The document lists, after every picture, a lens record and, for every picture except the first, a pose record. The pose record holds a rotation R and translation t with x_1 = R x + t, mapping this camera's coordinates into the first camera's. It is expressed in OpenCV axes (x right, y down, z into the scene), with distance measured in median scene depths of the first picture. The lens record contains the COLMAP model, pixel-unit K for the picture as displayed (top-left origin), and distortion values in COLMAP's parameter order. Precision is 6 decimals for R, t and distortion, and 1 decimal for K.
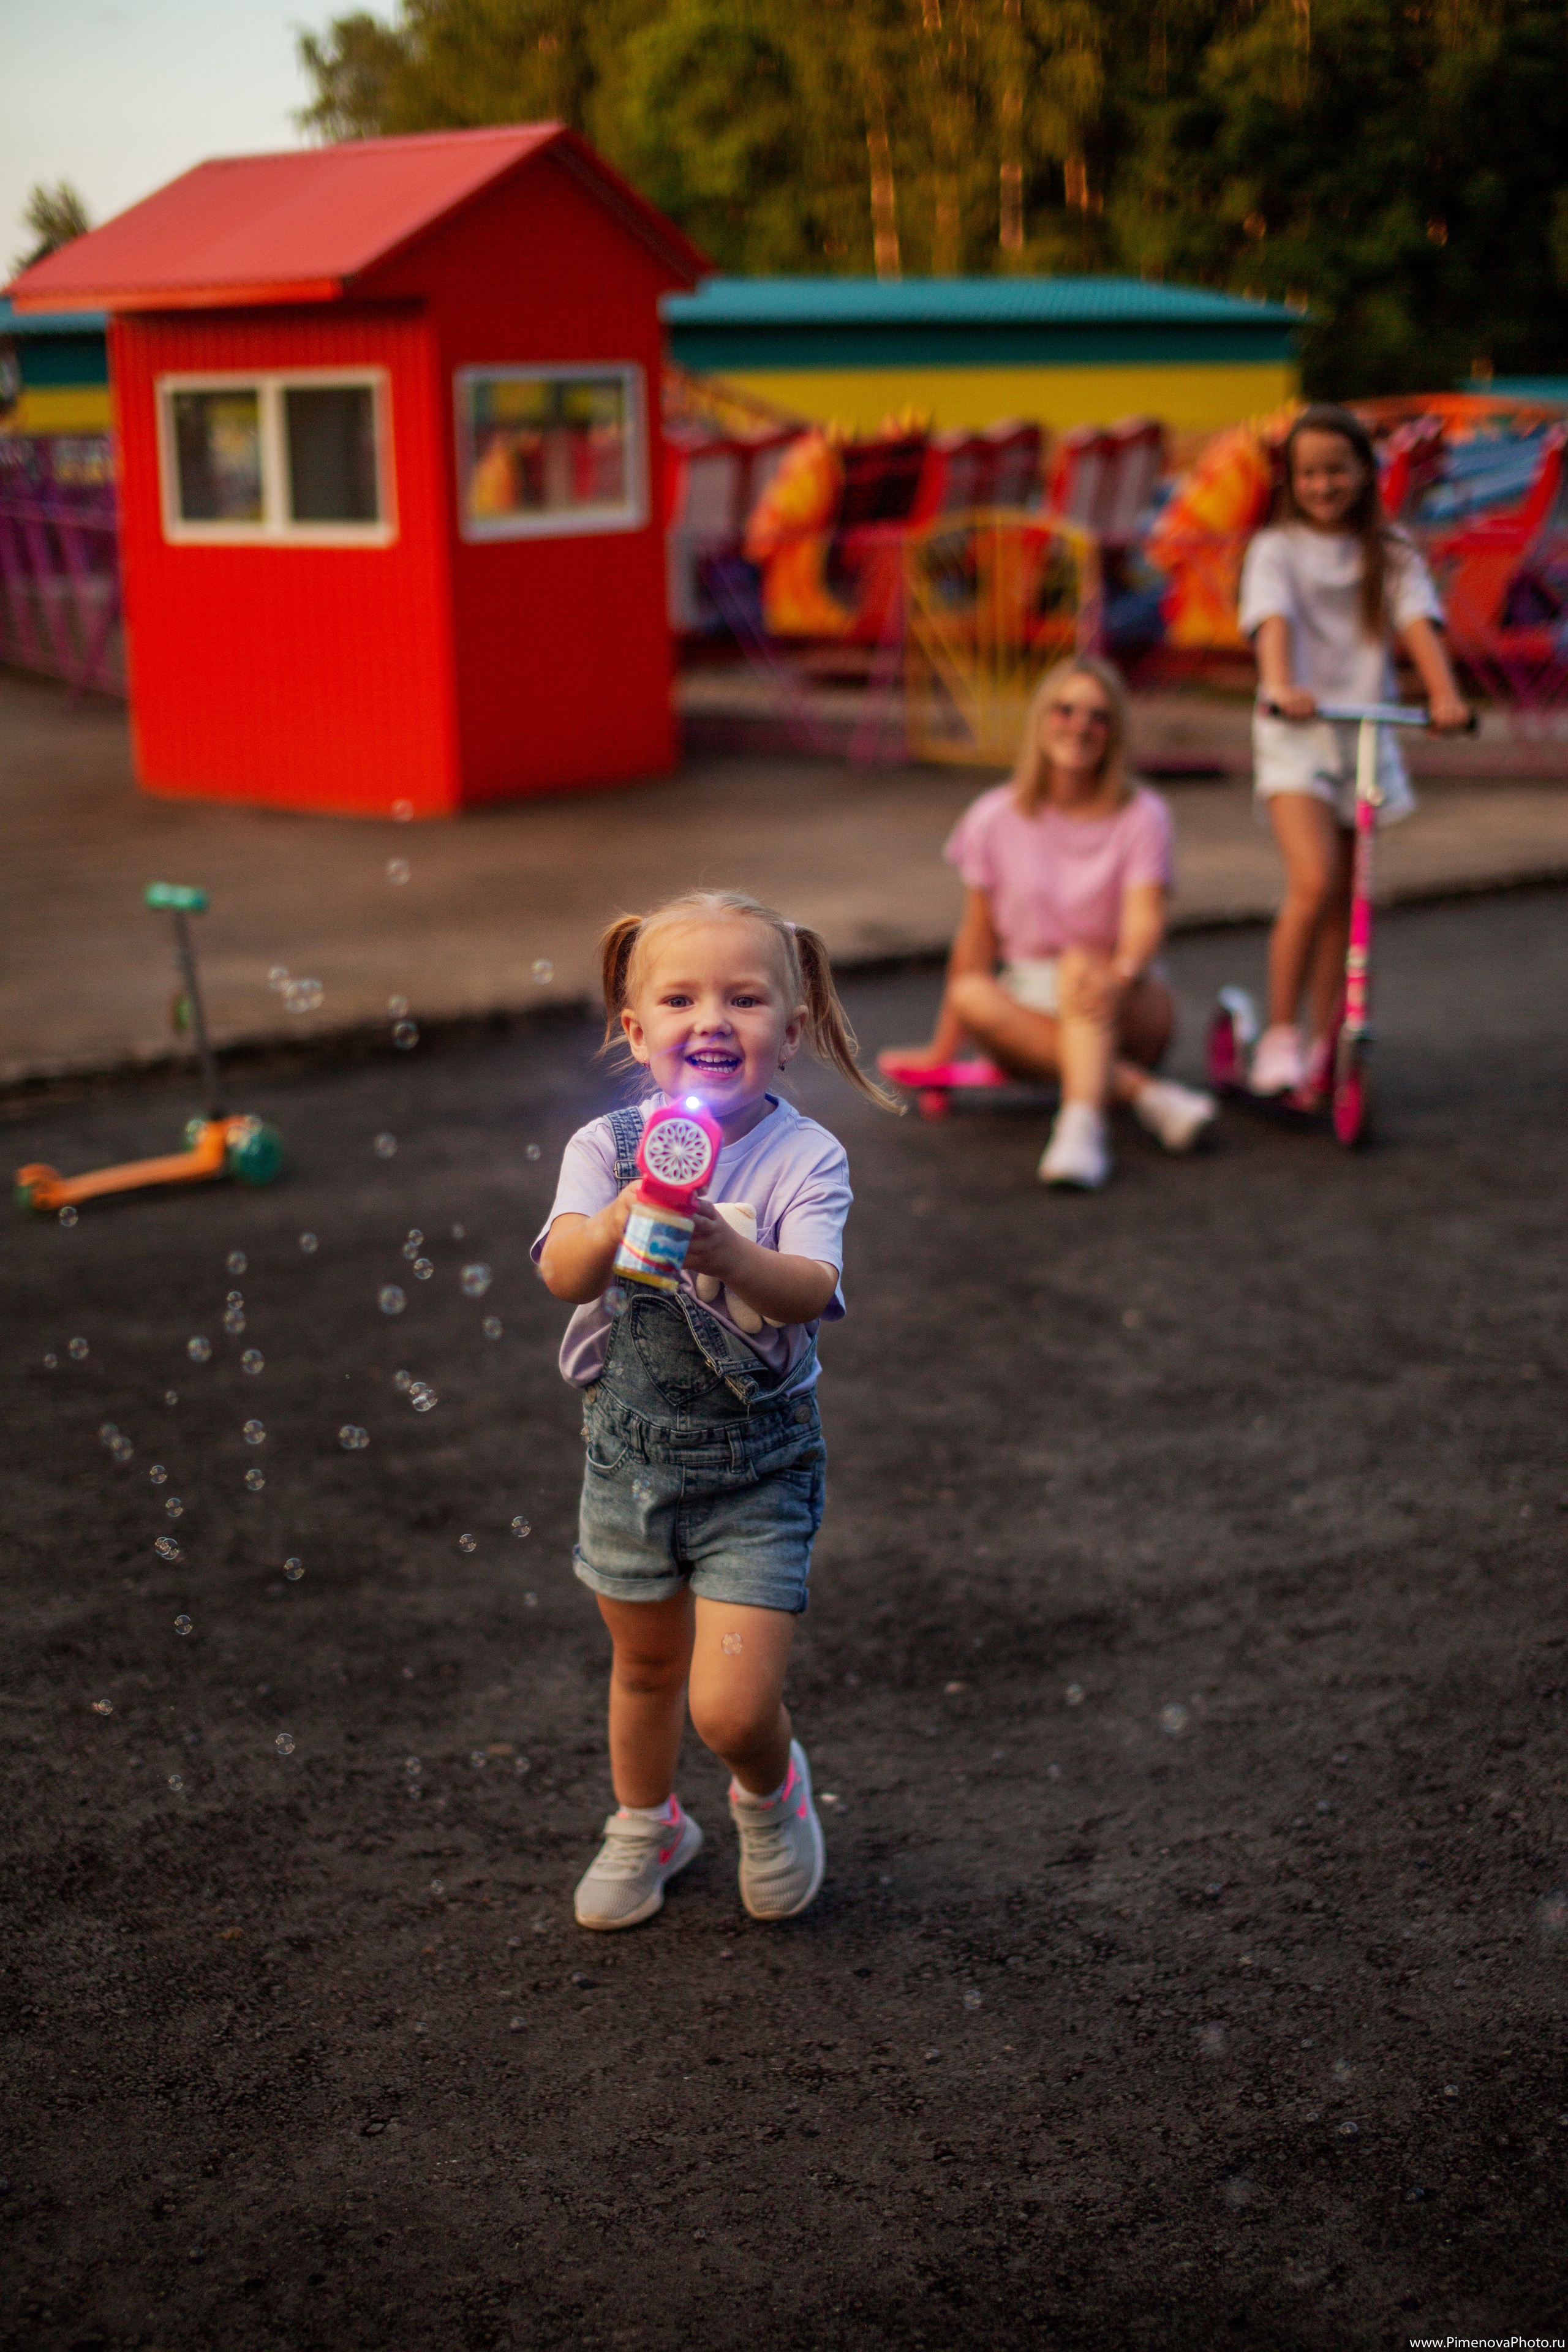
lens RADIAL K [[3341.4, 0, 792.3], [0, 3341.4, 1174.3], [0, 0, 1]] dist [-0.068959, 0.124295]
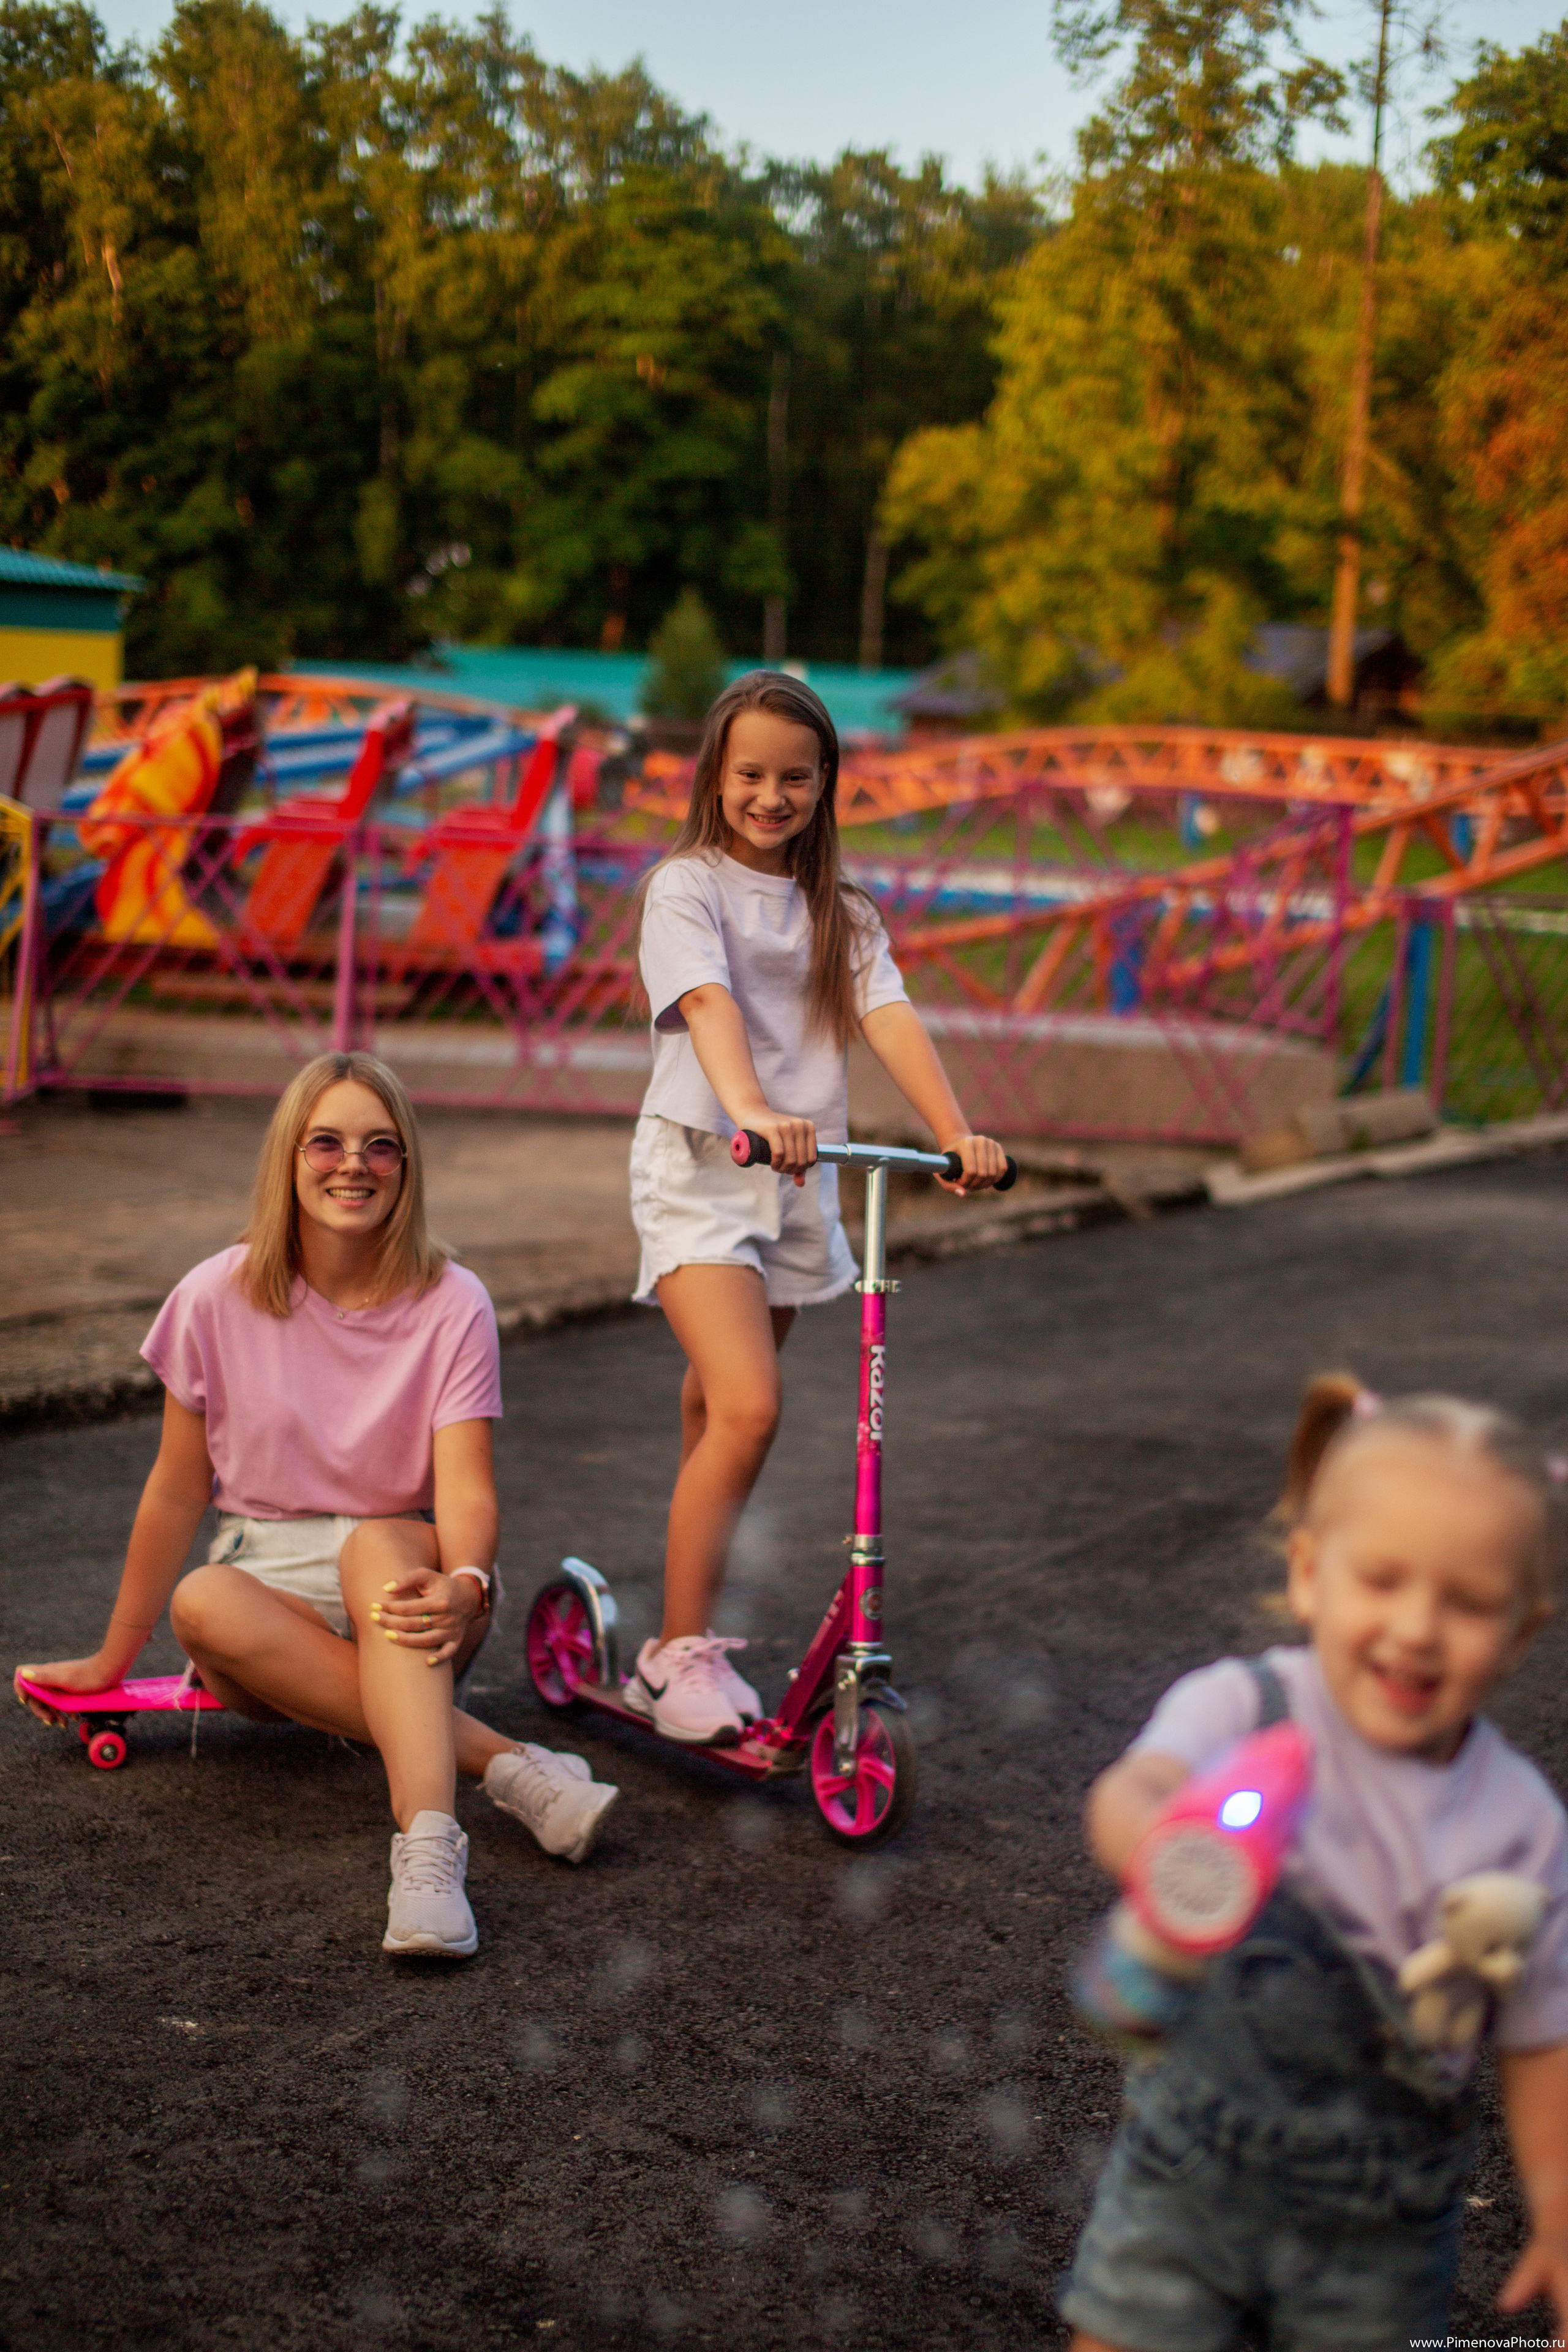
lens RADIAL K [[3245.5, 0, 837.2], [0, 3245.5, 1182.4], [0, 0, 1]] dist [-0.127593, 0.093456]
pose [[0.924265, 0.018077, 0.381323, -0.008344], [0.010341, 0.997326, -0.072344, -0.011093], [-0.381611, 0.070809, 0.921607, 0.053820]]
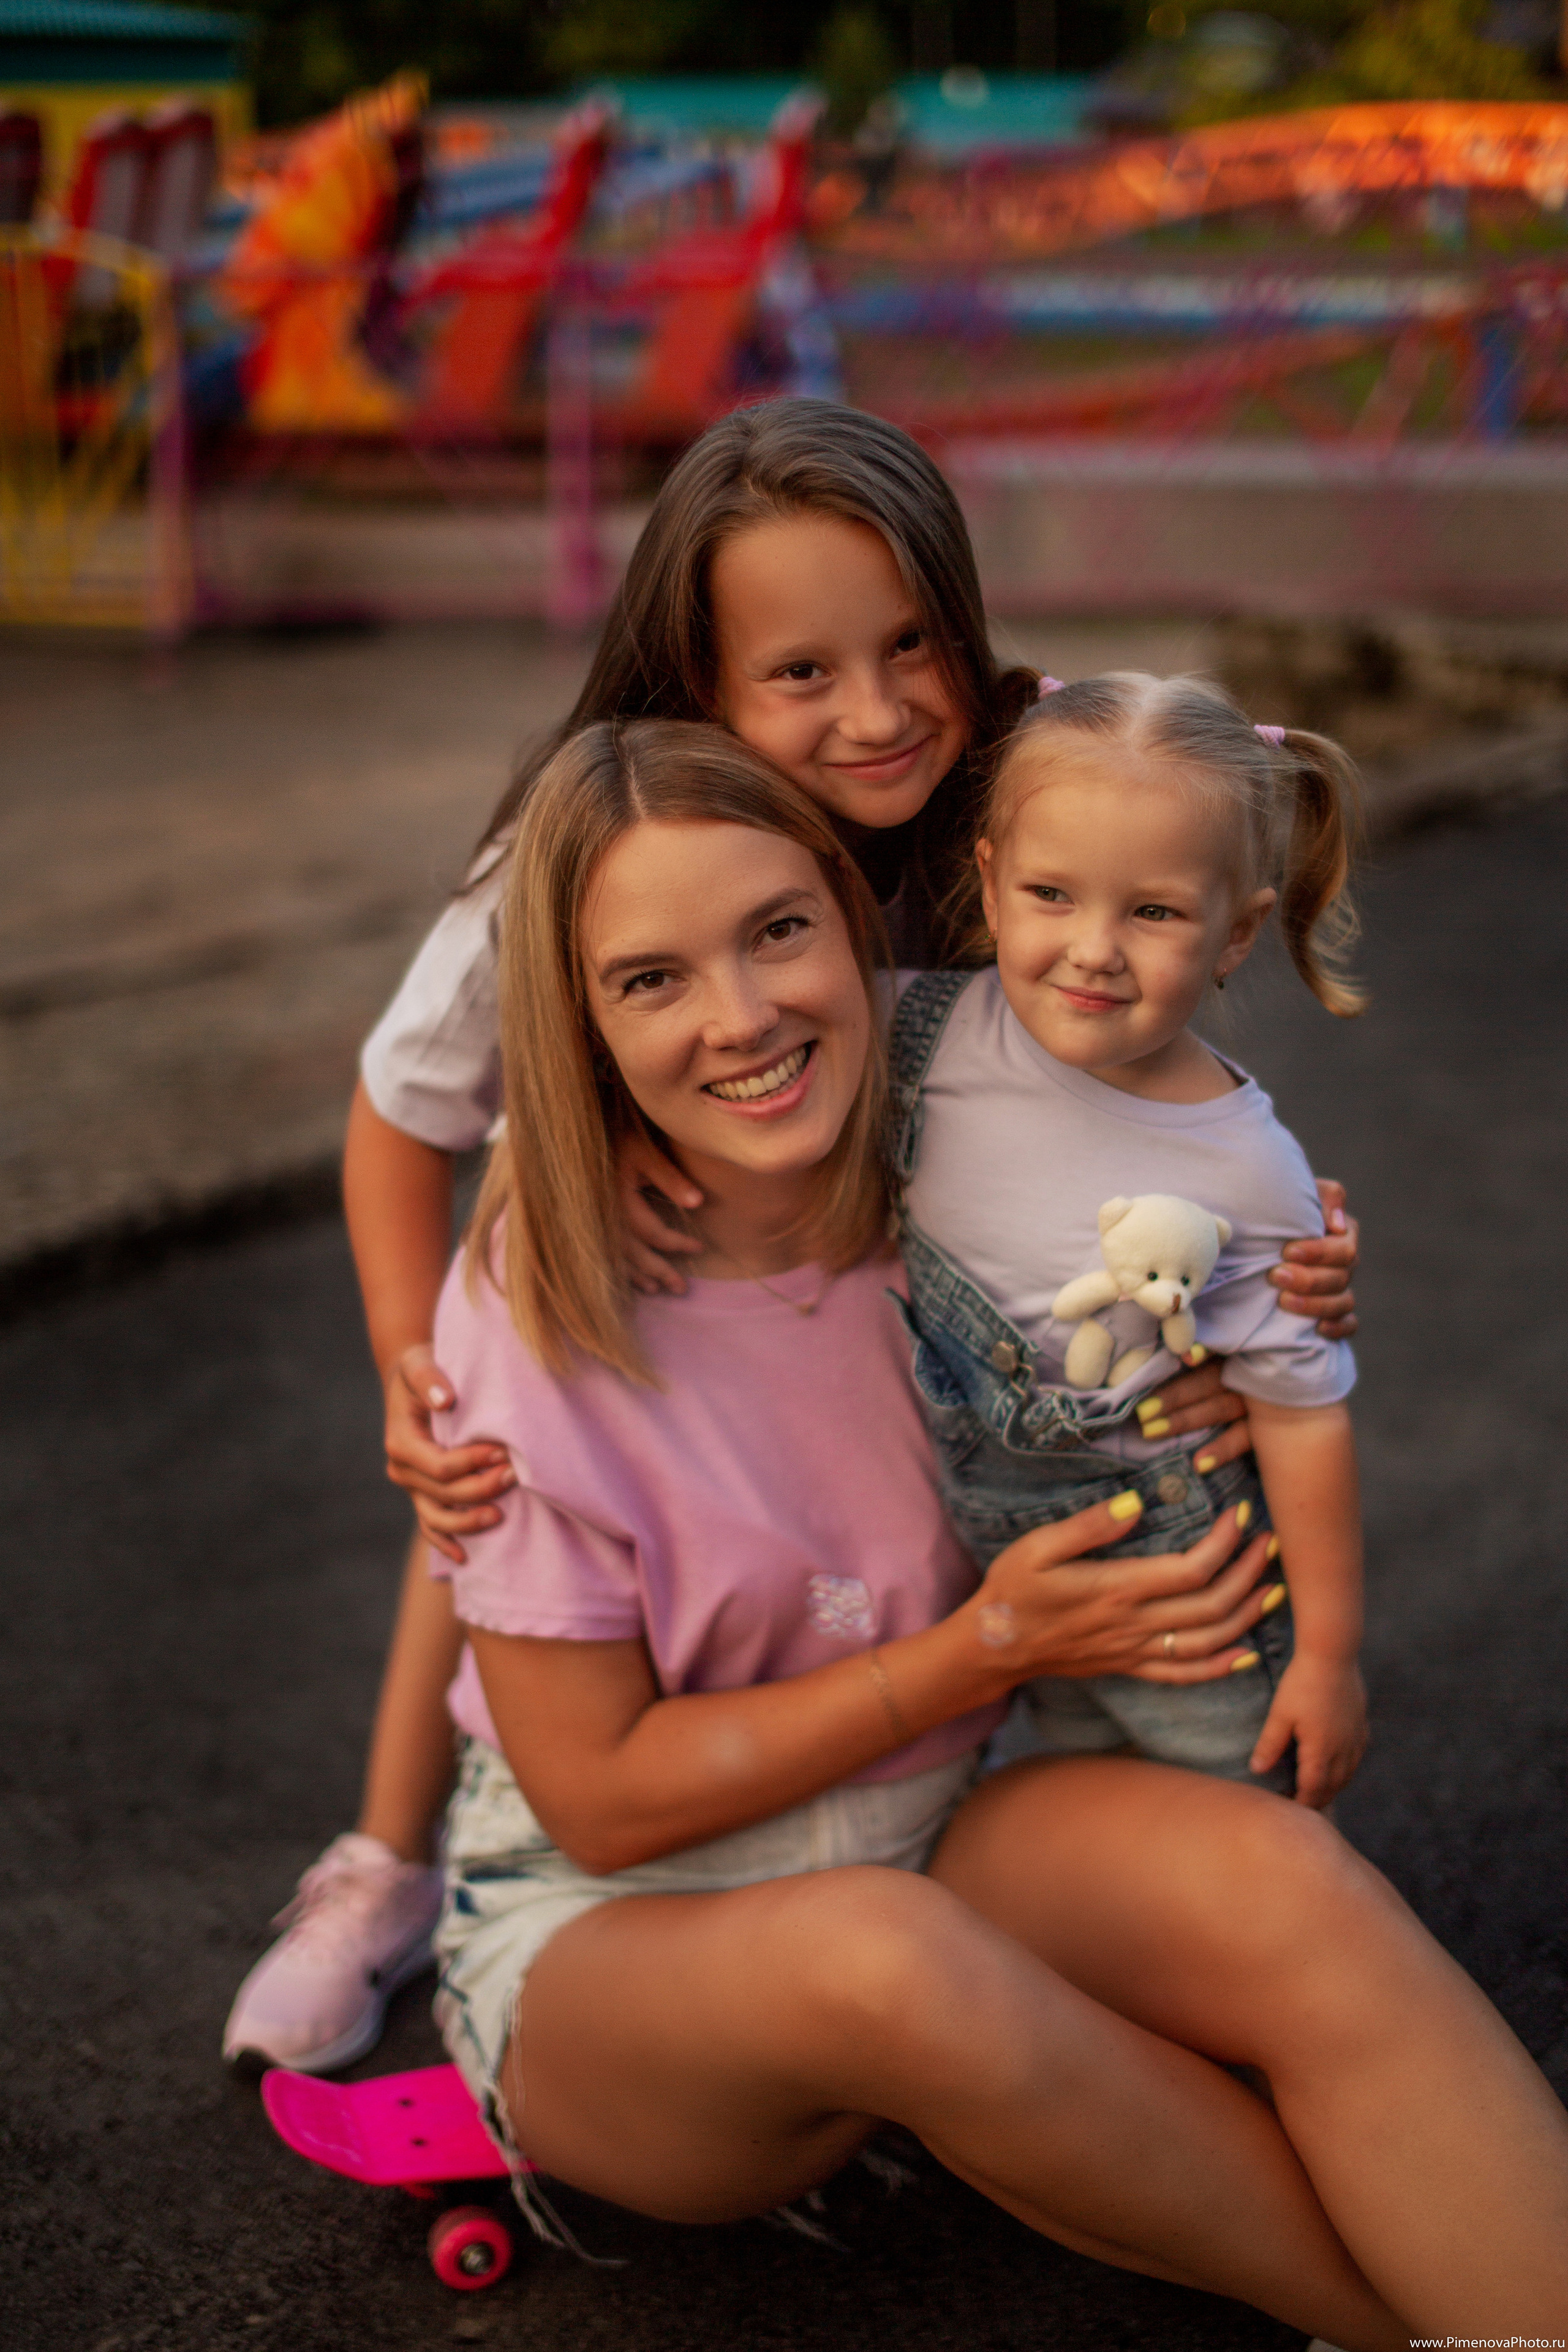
lens RADIAL K [[3210.7, 0, 778.3], [0, 3210.7, 1181.9], [0, 0, 1]] dist [-0.103188, 0.154721]
pose [[0.946858, -0.087103, 0.309633, -0.001224], [0.060399, 0.993660, 0.094827, -0.018470], [-0.315930, -0.071087, 0.946116, 0.102057]]
